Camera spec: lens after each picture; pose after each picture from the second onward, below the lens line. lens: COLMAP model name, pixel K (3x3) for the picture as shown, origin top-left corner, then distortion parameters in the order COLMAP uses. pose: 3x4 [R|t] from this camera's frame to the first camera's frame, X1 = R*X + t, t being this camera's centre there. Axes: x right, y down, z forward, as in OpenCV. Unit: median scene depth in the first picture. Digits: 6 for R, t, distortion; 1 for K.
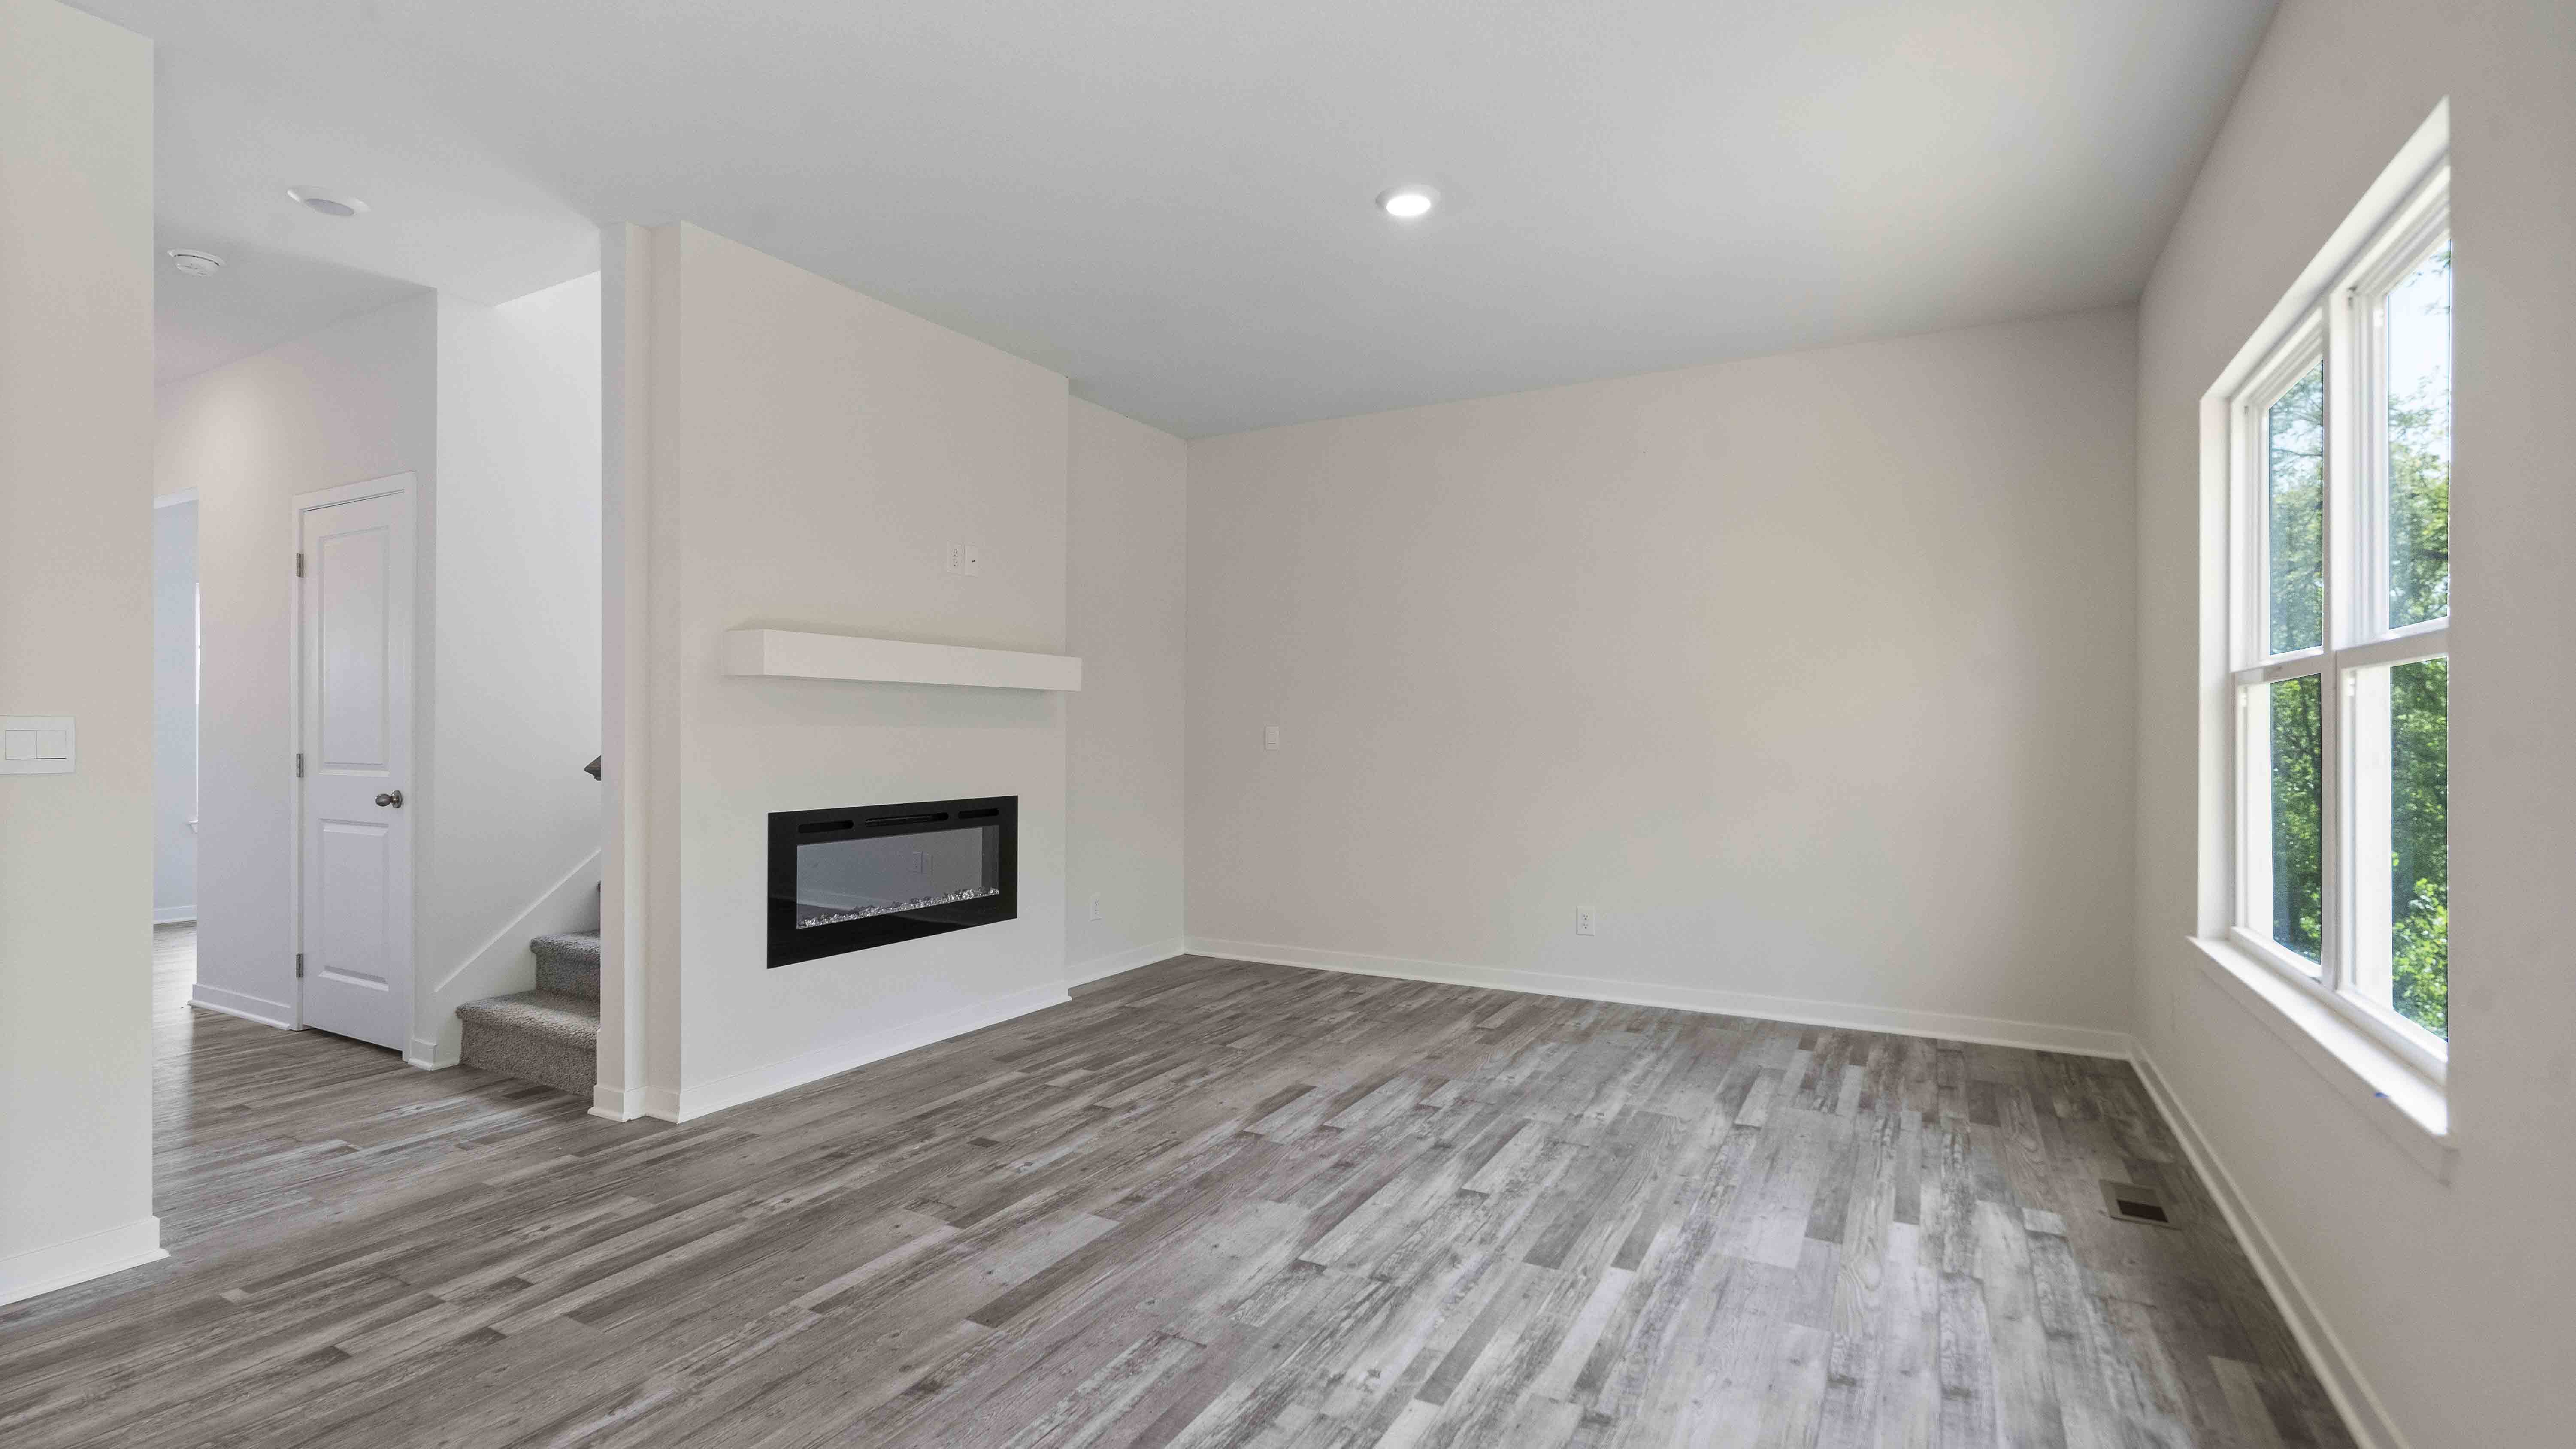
lens RADIAL K [[1179.2, 0, 1291.4], [0, 1179.2, 730.0], [0, 0, 1]] dist [0.002098, -0.000757]
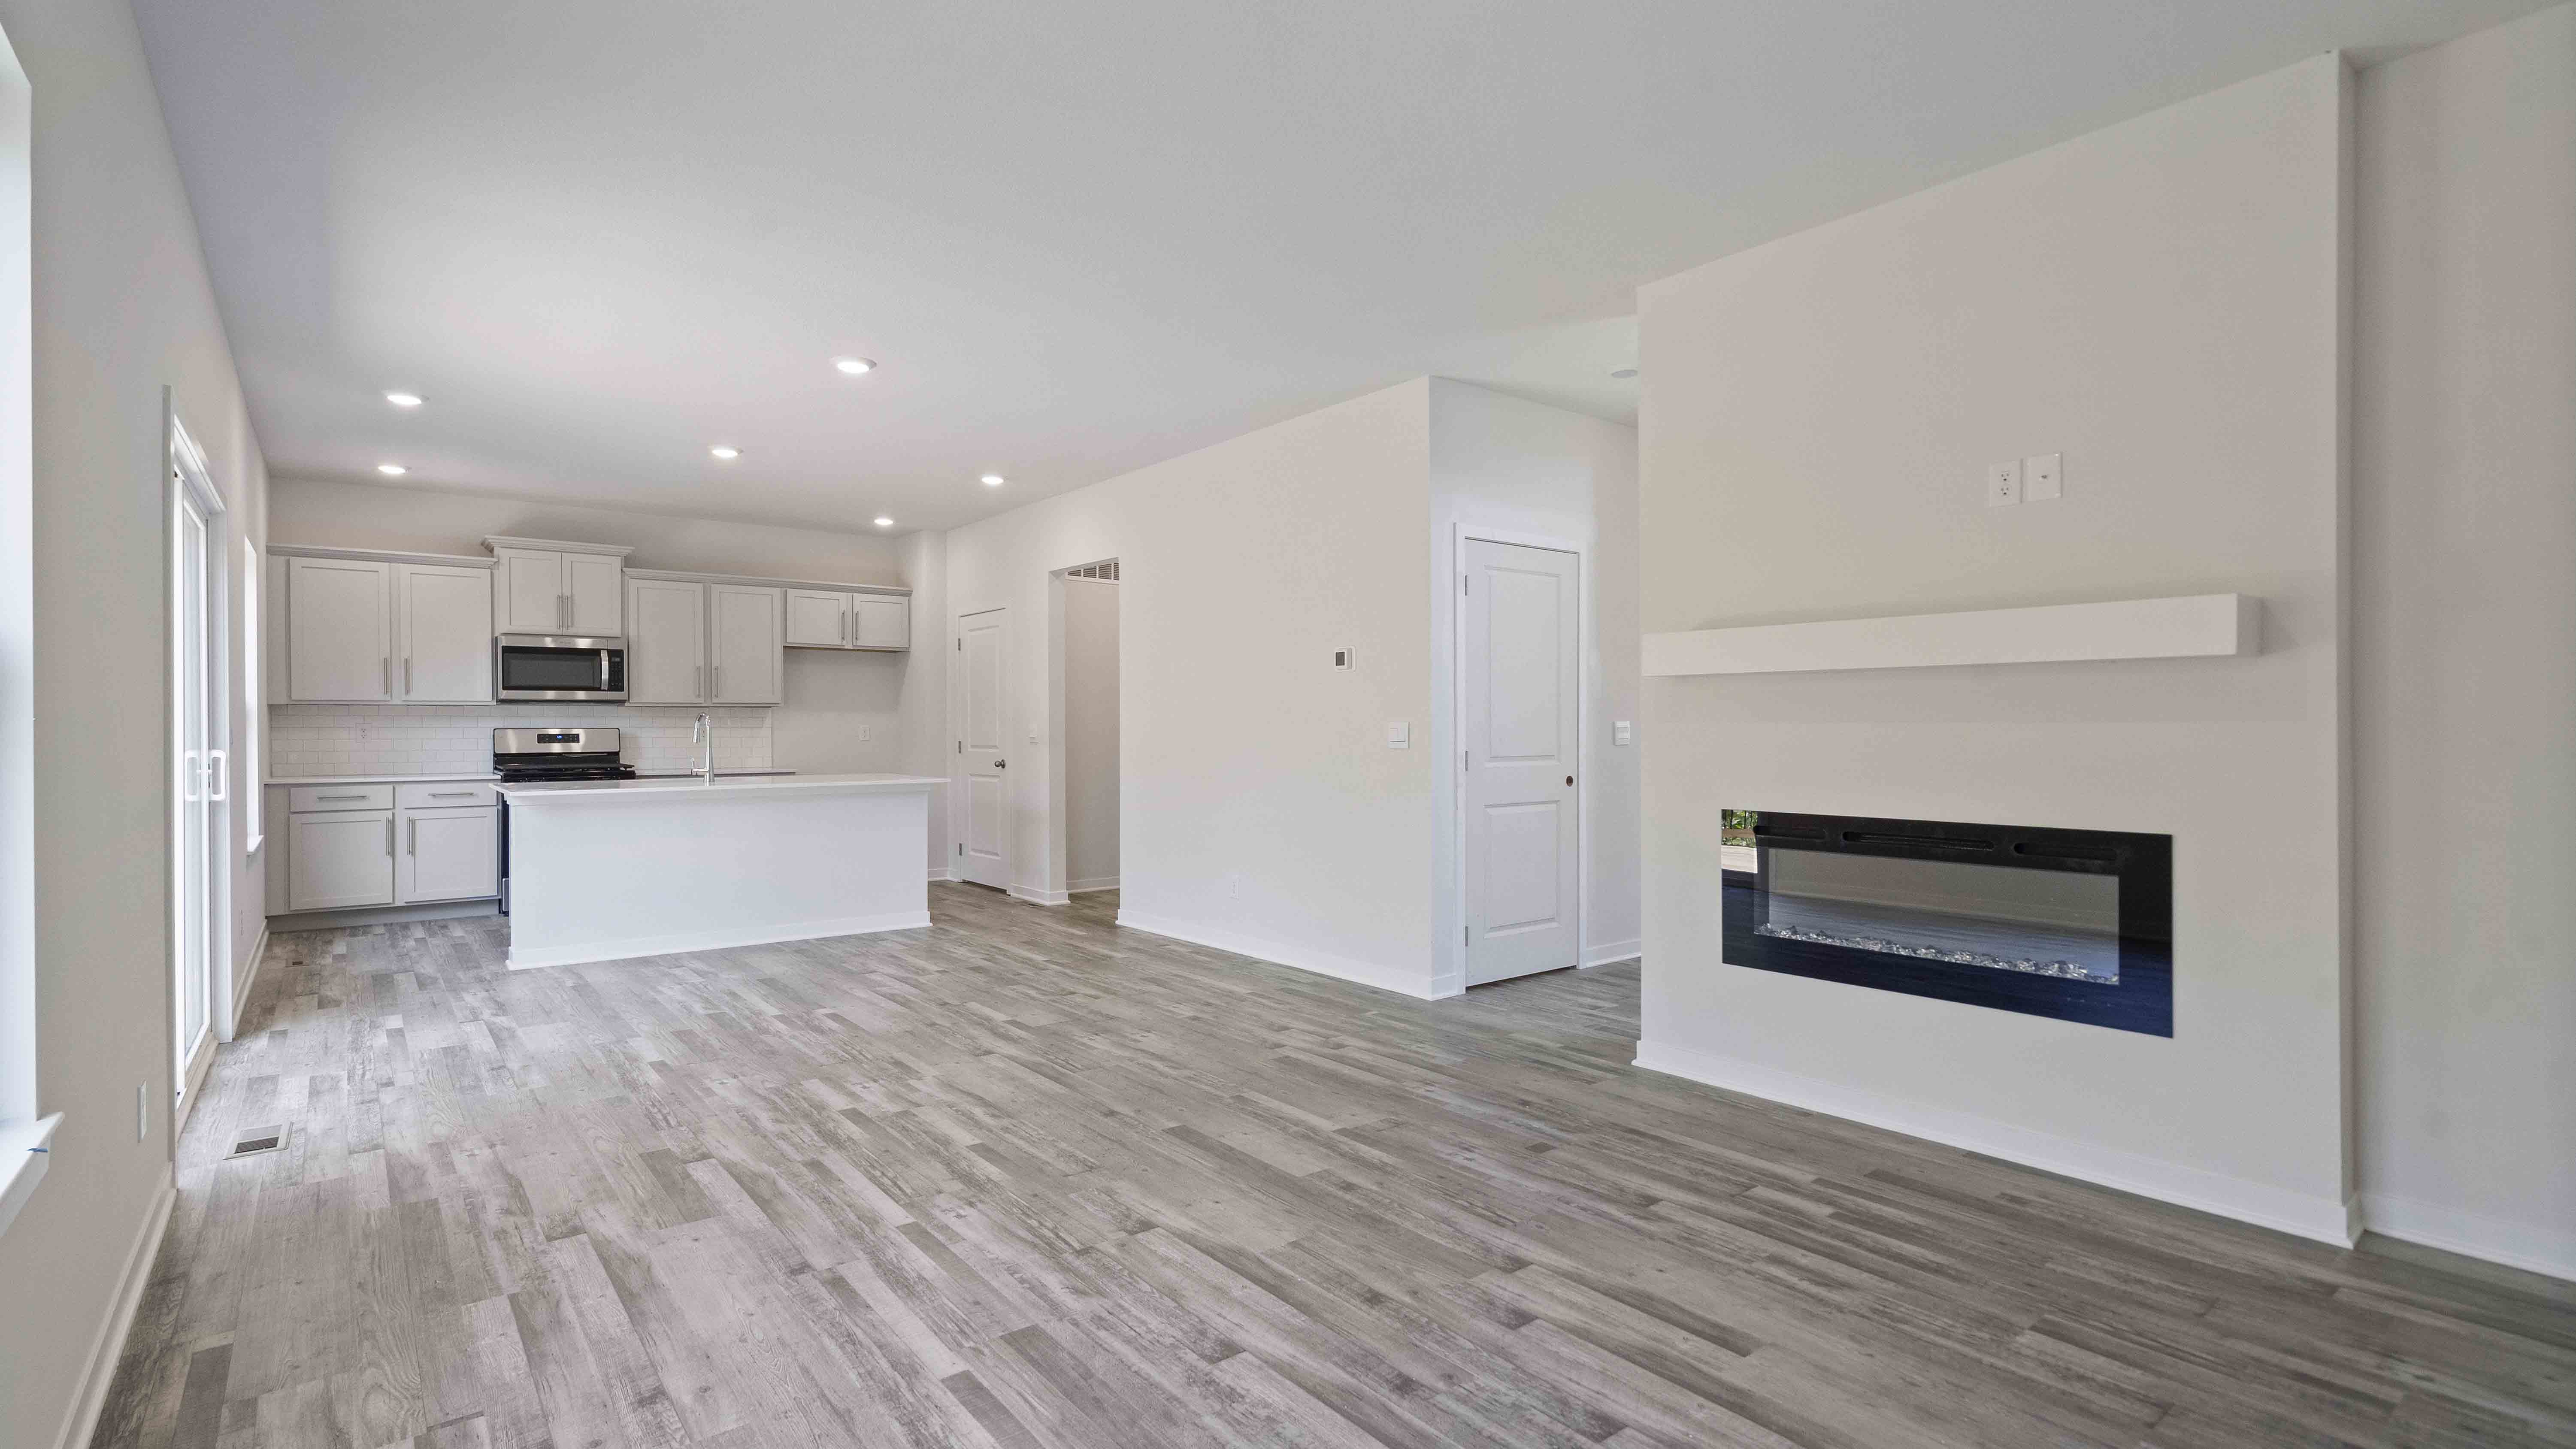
lens RADIAL K [[1179.2, 0, 1239.9], [0, 1179.2, 736.5], [0, 0, 1]] dist [0.002098, -0.000757]
pose [[-0.407697, 0.004031, -0.913108, 0.835606], [0.002592, 0.999991, 0.003257, 0.004056], [0.913113, -0.001039, -0.407704, 1.331771]]
